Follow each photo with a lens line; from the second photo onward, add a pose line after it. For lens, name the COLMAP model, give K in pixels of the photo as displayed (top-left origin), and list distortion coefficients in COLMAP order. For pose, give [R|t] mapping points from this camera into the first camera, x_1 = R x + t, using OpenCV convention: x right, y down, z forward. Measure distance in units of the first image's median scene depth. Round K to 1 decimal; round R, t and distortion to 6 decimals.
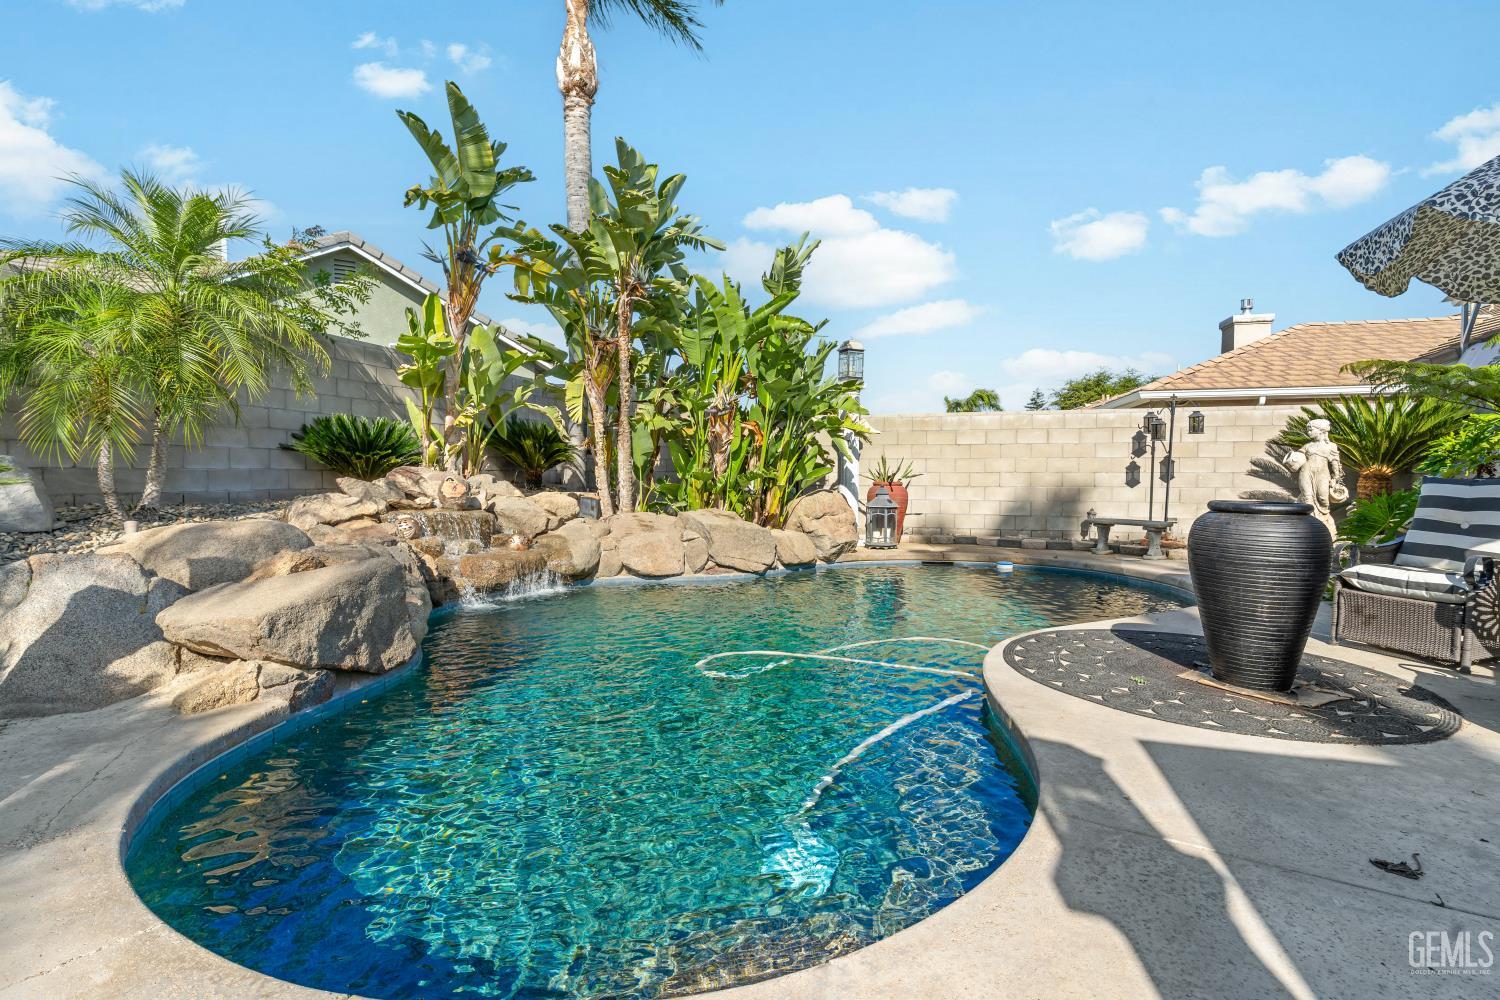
lens RADIAL K [[738.0, 0, 747.3], [0, 738.0, 494.2], [0, 0, 1]] dist [0.002239, 0.000350]
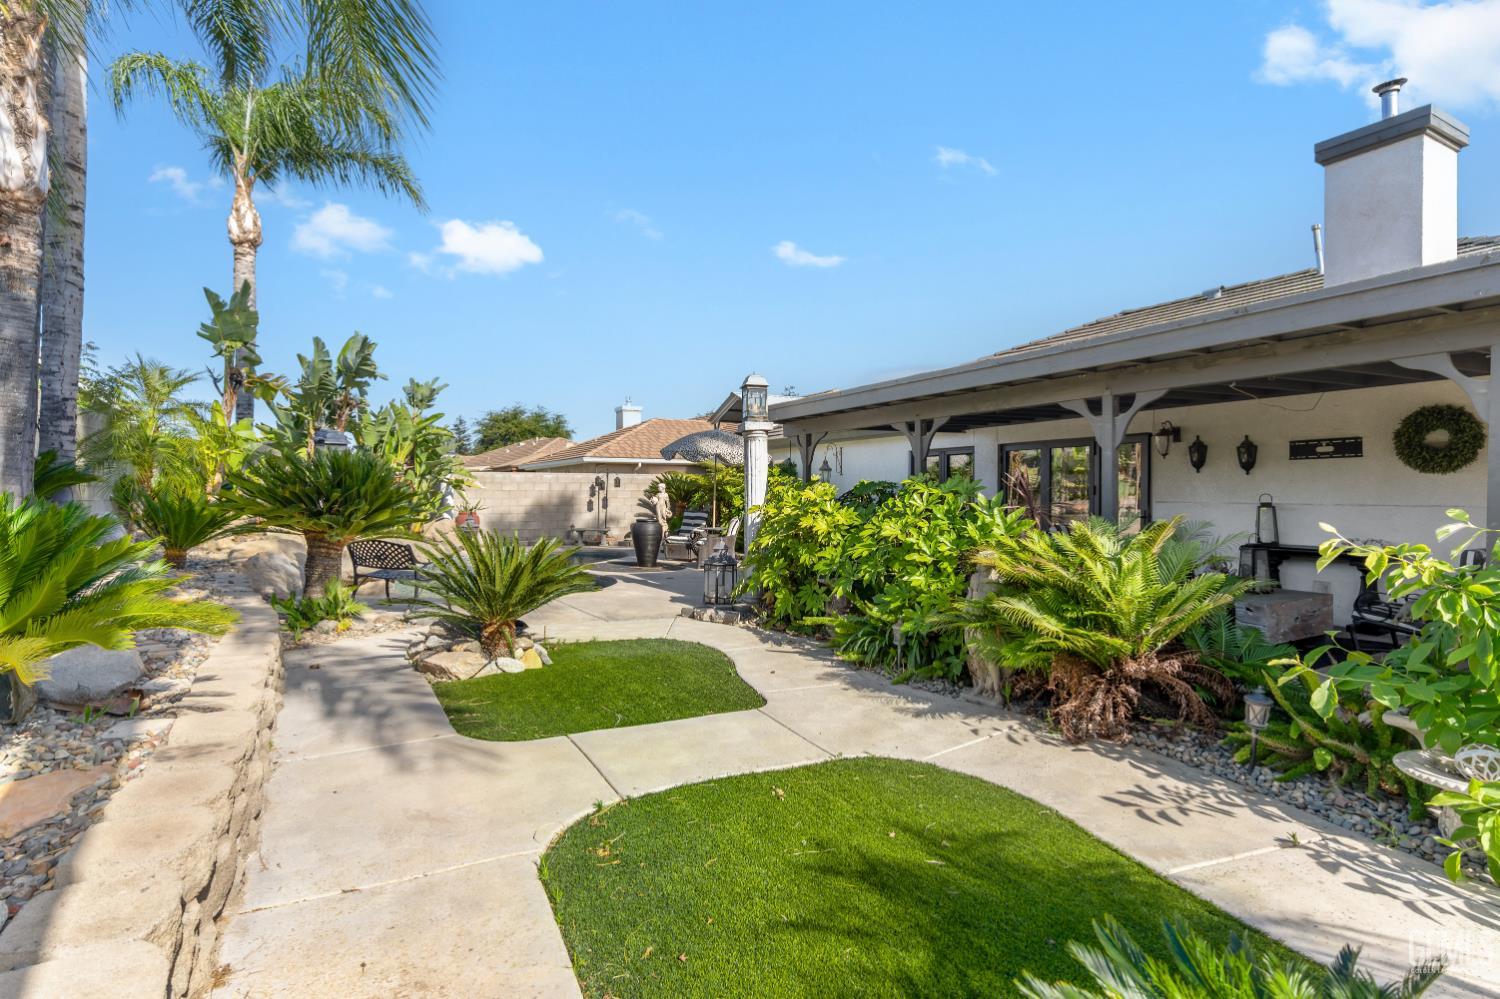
lens RADIAL K [[738.0, 0, 748.9], [0, 738.0, 499.0], [0, 0, 1]] dist [0.002239, 0.000350]
pose [[0.719544, -0.004902, 0.694430, -0.596370], [0.016951, 0.999801, -0.010506, -0.016838], [-0.694240, 0.019331, 0.719484, -0.796039]]
